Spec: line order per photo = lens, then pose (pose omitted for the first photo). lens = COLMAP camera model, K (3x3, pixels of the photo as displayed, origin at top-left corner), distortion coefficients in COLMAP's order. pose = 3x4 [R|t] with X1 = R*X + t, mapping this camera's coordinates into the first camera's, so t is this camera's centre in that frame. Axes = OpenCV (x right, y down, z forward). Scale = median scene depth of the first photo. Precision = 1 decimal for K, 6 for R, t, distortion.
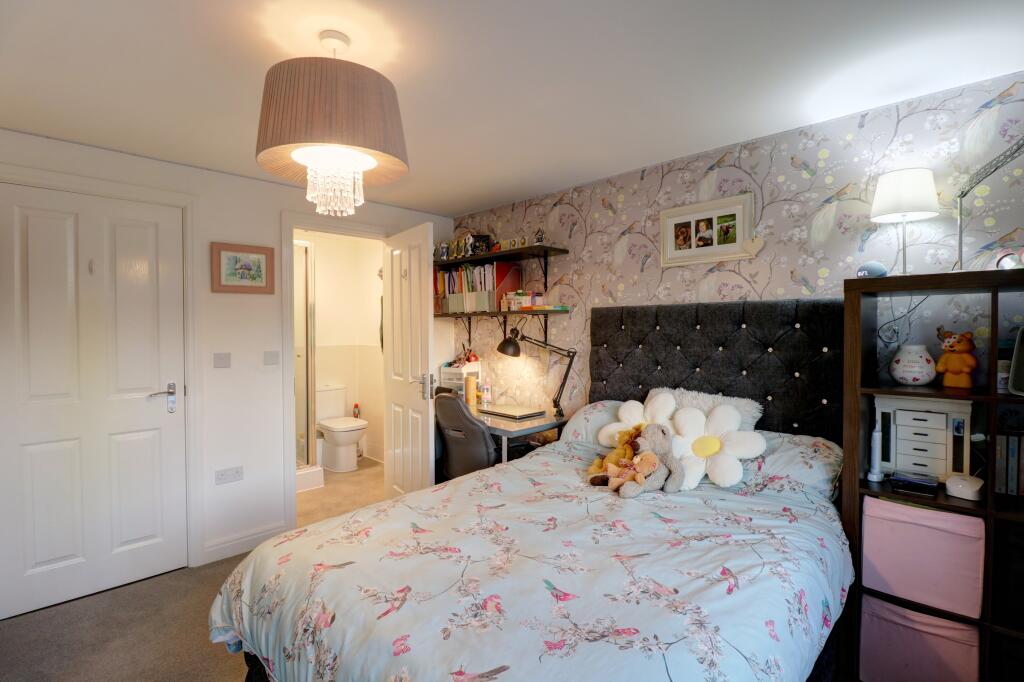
lens RADIAL K [[485.7, 0, 537.3], [0, 485.7, 338.9], [0, 0, 1]] dist [-0.013502, -0.001479]
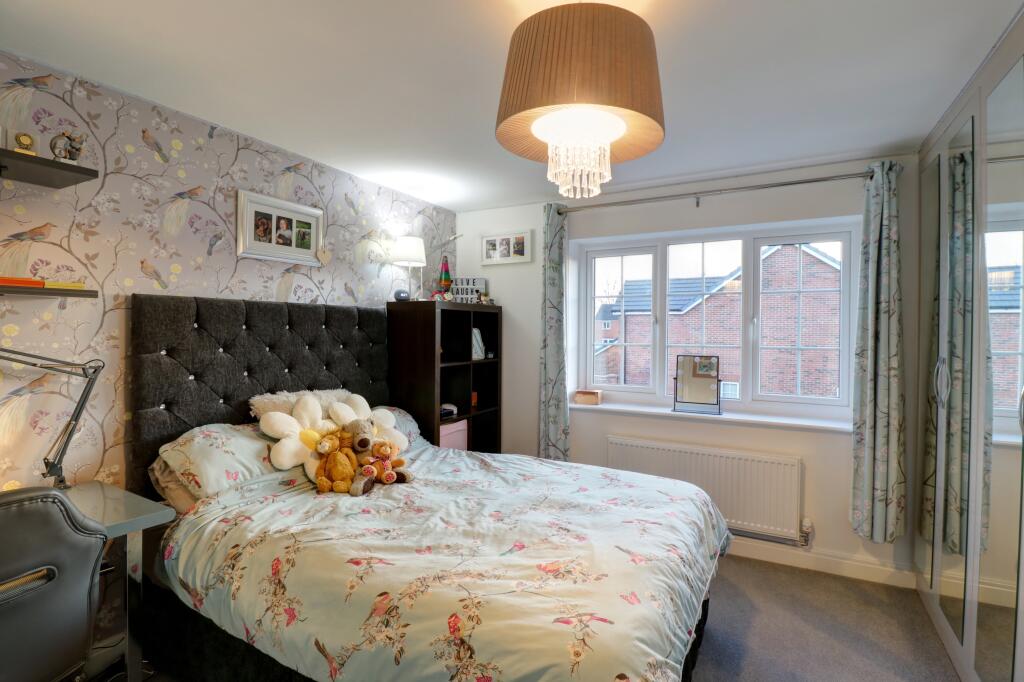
lens RADIAL K [[485.7, 0, 515.6], [0, 485.7, 338.3], [0, 0, 1]] dist [-0.013502, -0.001479]
pose [[-0.253948, -0.022746, 0.966950, -0.715398], [0.003536, 0.999695, 0.024444, -0.022206], [-0.967211, 0.009626, -0.253790, 0.773199]]
